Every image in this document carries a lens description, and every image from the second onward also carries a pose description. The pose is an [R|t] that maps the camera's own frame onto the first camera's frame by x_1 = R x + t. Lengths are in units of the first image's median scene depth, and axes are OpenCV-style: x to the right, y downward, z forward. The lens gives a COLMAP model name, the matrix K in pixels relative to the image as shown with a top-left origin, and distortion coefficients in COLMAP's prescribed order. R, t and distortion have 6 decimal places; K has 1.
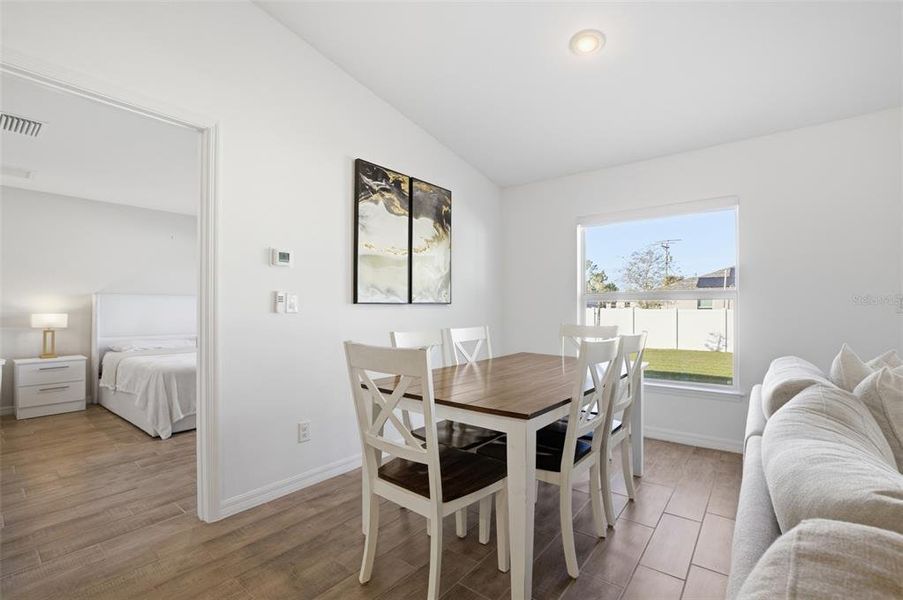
lens RADIAL K [[401.7, 0, 452.5], [0, 401.7, 300.8], [0, 0, 1]] dist [-0.042784, 0.014157]
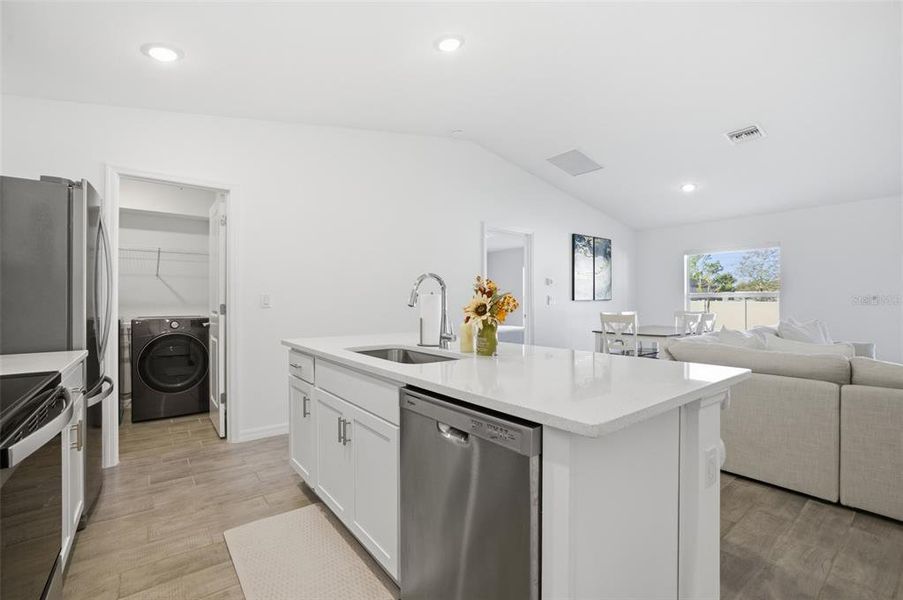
lens RADIAL K [[401.7, 0, 452.2], [0, 401.7, 301.2], [0, 0, 1]] dist [-0.042784, 0.014157]
pose [[0.972592, -0.004703, -0.232469, -0.313461], [0.008702, 0.999831, 0.016179, -0.025448], [0.232354, -0.017759, 0.972469, -1.054587]]
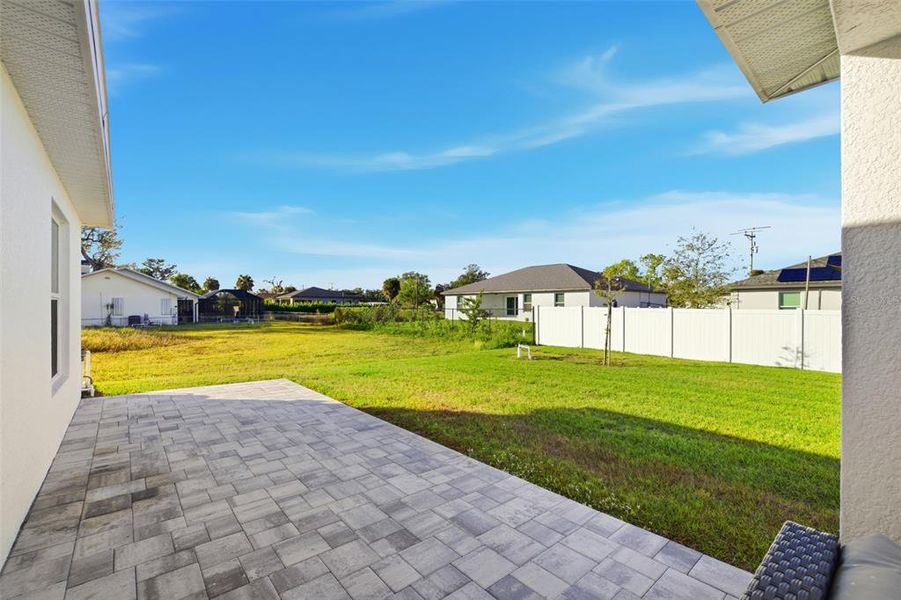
lens RADIAL K [[400.8, 0, 438.5], [0, 400.8, 306.8], [0, 0, 1]] dist [-0.042784, 0.014157]
pose [[0.979878, 0.000614, -0.199597, 0.933386], [0.002746, 0.999859, 0.016557, -0.005916], [0.199579, -0.016771, 0.979738, 0.939338]]
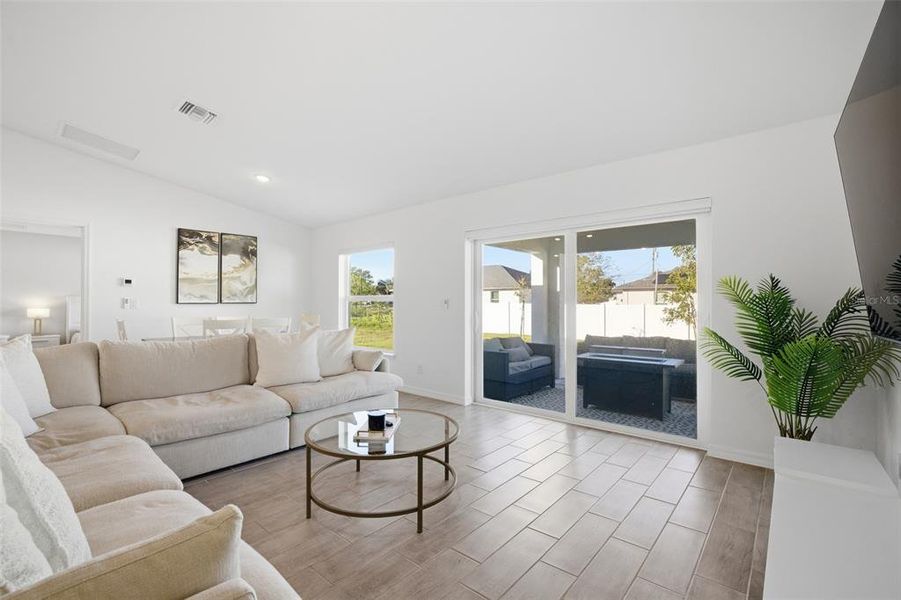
lens RADIAL K [[400.8, 0, 444.3], [0, 400.8, 298.3], [0, 0, 1]] dist [-0.042784, 0.014157]
pose [[0.999036, 0.000191, -0.043903, 0.929186], [0.000020, 0.999988, 0.004798, -0.023155], [0.043903, -0.004795, 0.999024, -0.695261]]
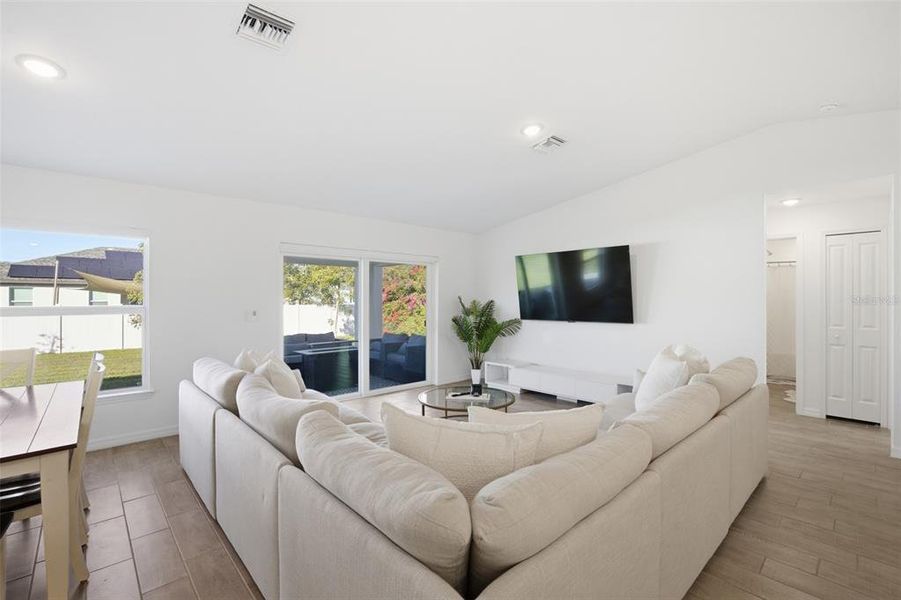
lens RADIAL K [[400.8, 0, 462.5], [0, 400.8, 300.0], [0, 0, 1]] dist [-0.042784, 0.014157]
pose [[0.129452, -0.006802, 0.991562, -0.329545], [-0.014950, 0.999849, 0.008811, -0.068643], [-0.991473, -0.015964, 0.129331, -0.111682]]
